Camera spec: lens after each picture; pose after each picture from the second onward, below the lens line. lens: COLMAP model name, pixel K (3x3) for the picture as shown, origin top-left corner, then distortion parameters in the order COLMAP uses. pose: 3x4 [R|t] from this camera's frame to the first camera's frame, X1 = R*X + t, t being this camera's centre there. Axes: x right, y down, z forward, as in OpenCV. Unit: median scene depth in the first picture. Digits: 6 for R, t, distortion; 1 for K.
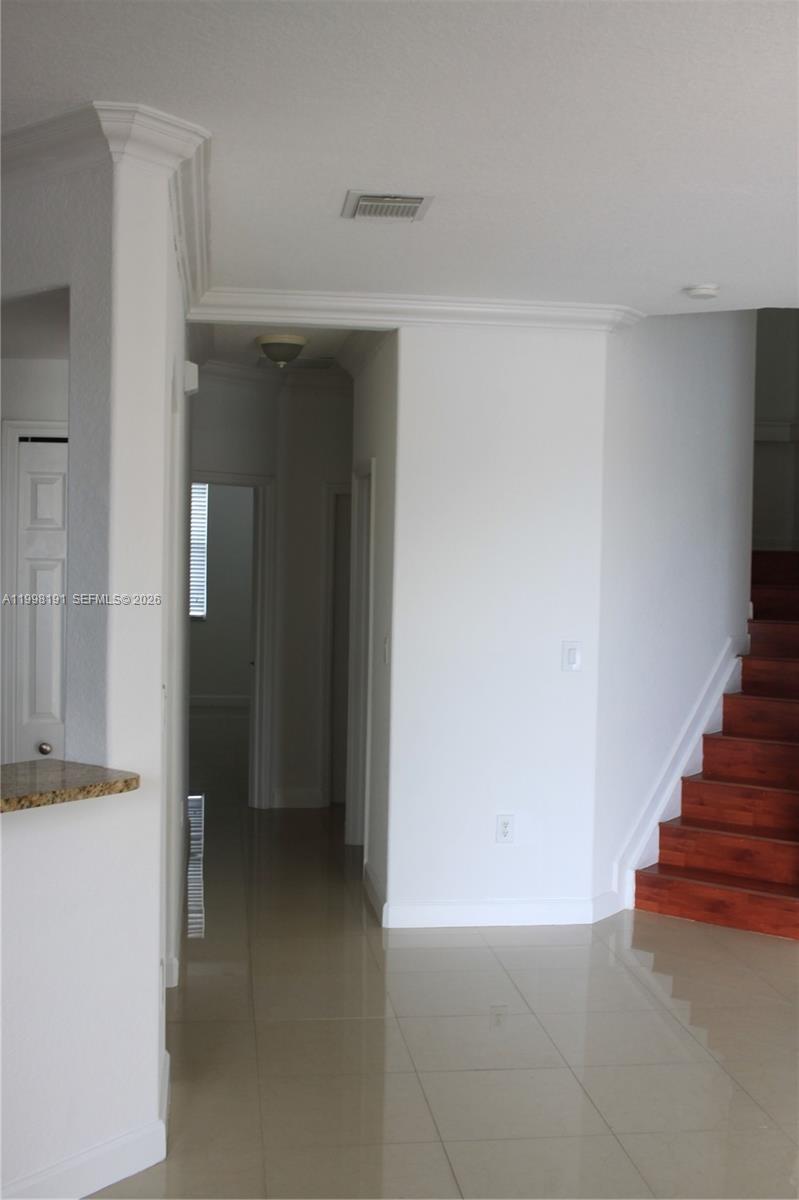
lens RADIAL K [[1361.2, 0, 399.5], [0, 1361.2, 600.0], [0, 0, 1]] dist [-0.113220, 0.144121]
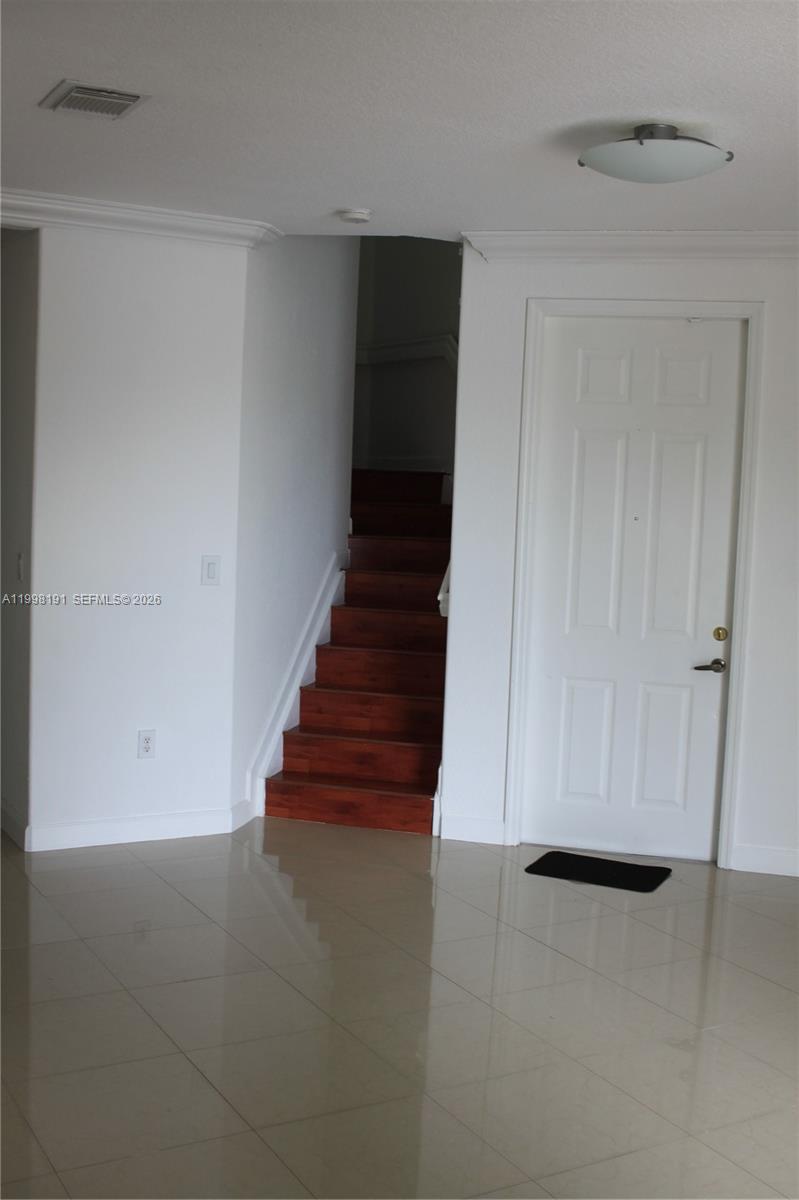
lens RADIAL K [[1361.2, 0, 399.5], [0, 1361.2, 600.0], [0, 0, 1]] dist [-0.113220, 0.144121]
pose [[0.925507, -0.015674, 0.378407, -0.120311], [-0.007545, 0.998182, 0.059799, 0.001897], [-0.378656, -0.058200, 0.923706, 0.015468]]
